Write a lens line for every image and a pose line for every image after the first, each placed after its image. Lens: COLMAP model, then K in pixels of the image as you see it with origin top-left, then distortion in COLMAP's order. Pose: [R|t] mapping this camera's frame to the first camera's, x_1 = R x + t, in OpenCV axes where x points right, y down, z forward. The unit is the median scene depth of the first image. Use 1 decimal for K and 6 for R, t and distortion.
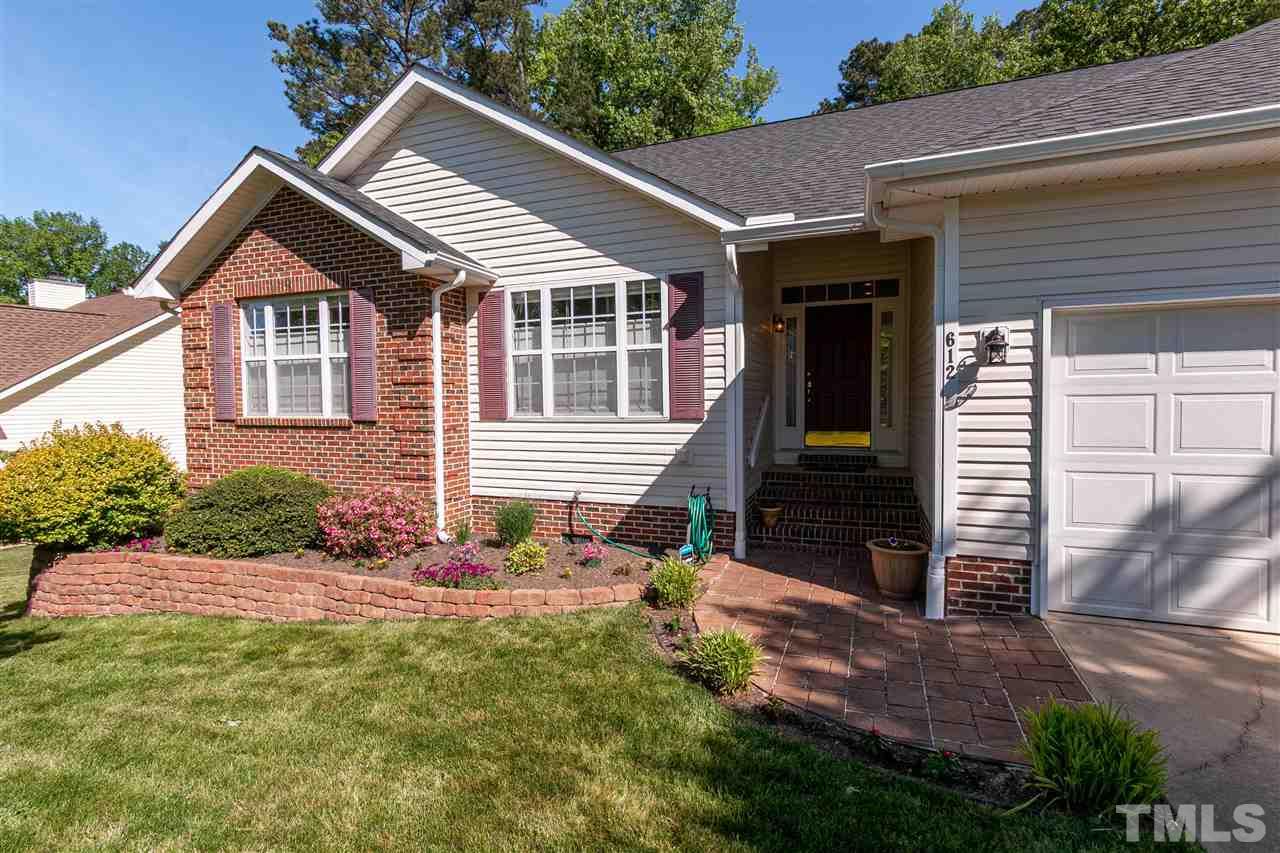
lens RADIAL K [[577.3, 0, 629.0], [0, 577.3, 422.0], [0, 0, 1]] dist [0.001878, 0.000392]
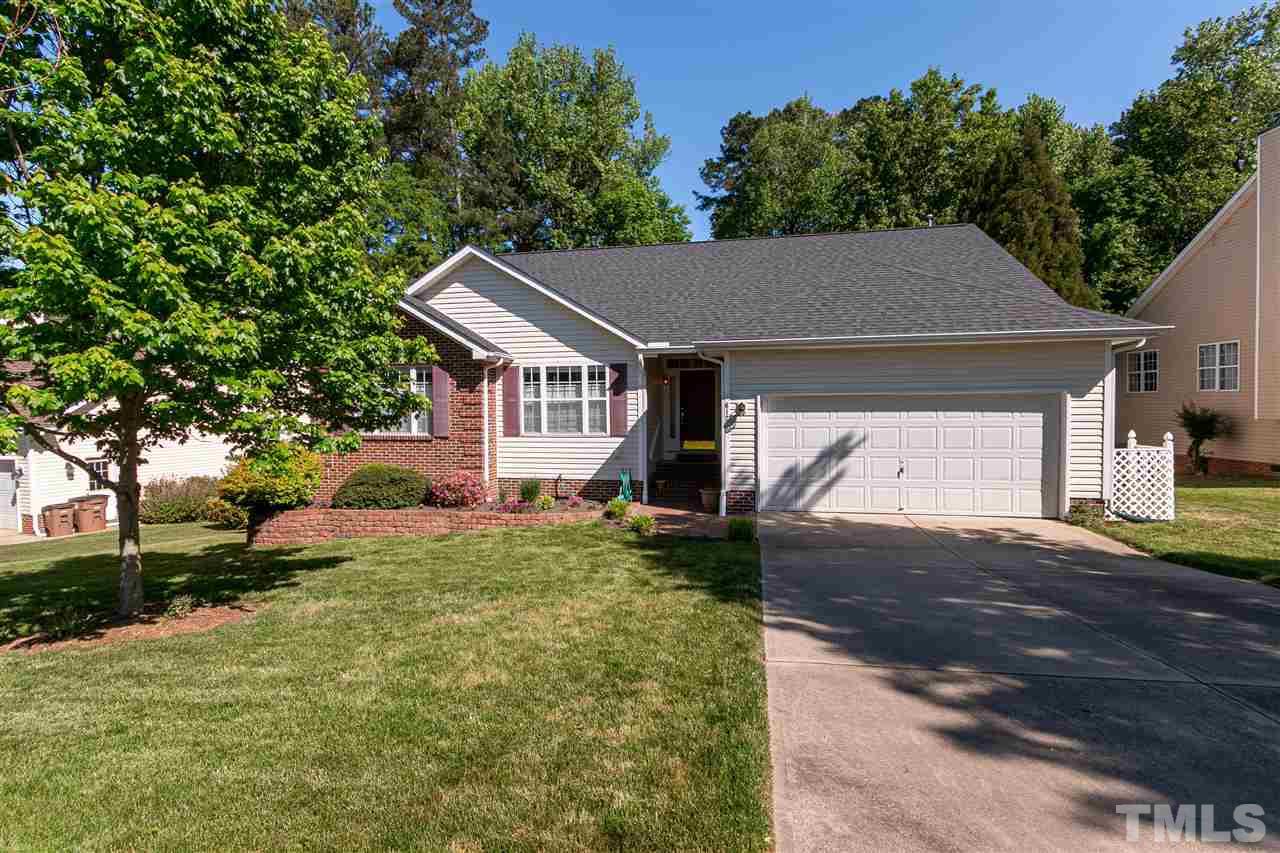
lens RADIAL K [[581.4, 0, 612.3], [0, 581.4, 419.5], [0, 0, 1]] dist [0.002166, 0.000289]
pose [[0.989389, -0.000349, 0.145291, -0.200819], [0.003158, 0.999812, -0.019108, -0.020701], [-0.145257, 0.019364, 0.989204, -0.926241]]
